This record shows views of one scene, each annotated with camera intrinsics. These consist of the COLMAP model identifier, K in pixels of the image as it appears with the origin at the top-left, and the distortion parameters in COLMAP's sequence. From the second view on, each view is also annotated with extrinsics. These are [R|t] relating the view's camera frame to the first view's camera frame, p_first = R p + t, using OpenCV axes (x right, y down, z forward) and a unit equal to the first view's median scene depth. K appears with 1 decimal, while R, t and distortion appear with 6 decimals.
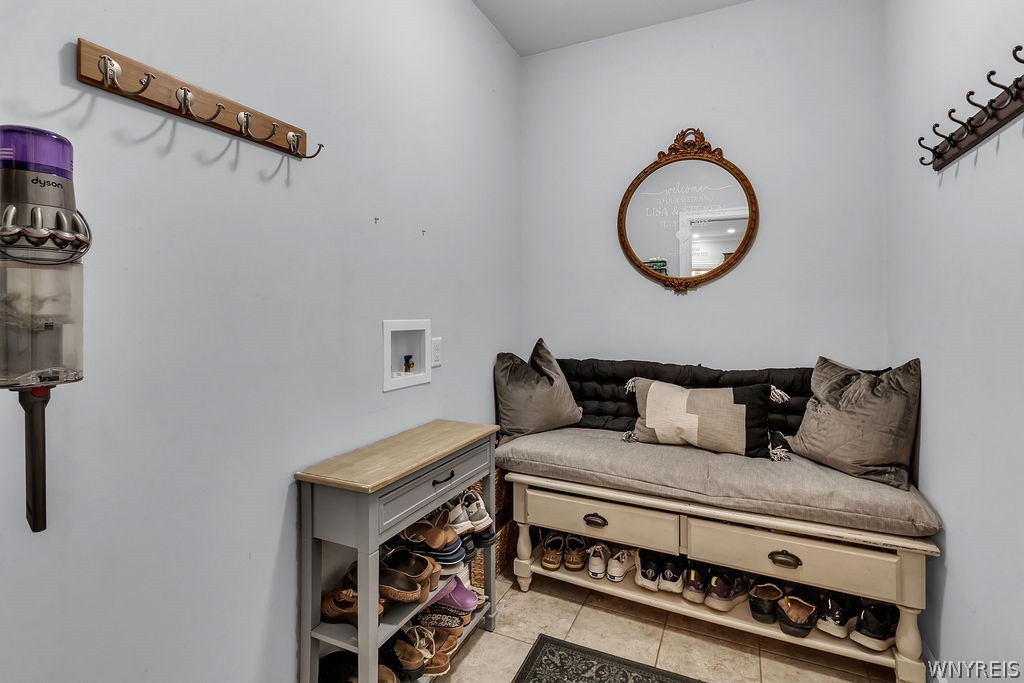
lens RADIAL K [[480.6, 0, 508.8], [0, 480.6, 315.4], [0, 0, 1]] dist [0.005531, -0.002727]
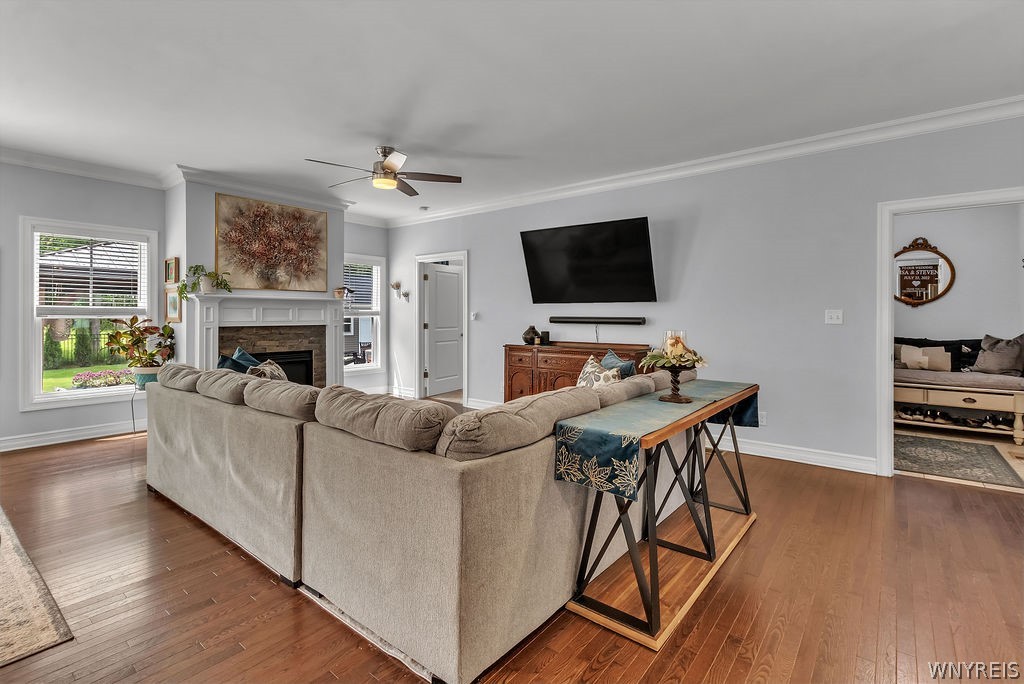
lens RADIAL K [[480.6, 0, 513.3], [0, 480.6, 315.4], [0, 0, 1]] dist [0.005531, -0.002727]
pose [[0.975328, 0.007159, -0.220645, -1.188989], [-0.009643, 0.999902, -0.010185, 0.038730], [0.220550, 0.012061, 0.975301, -1.974805]]
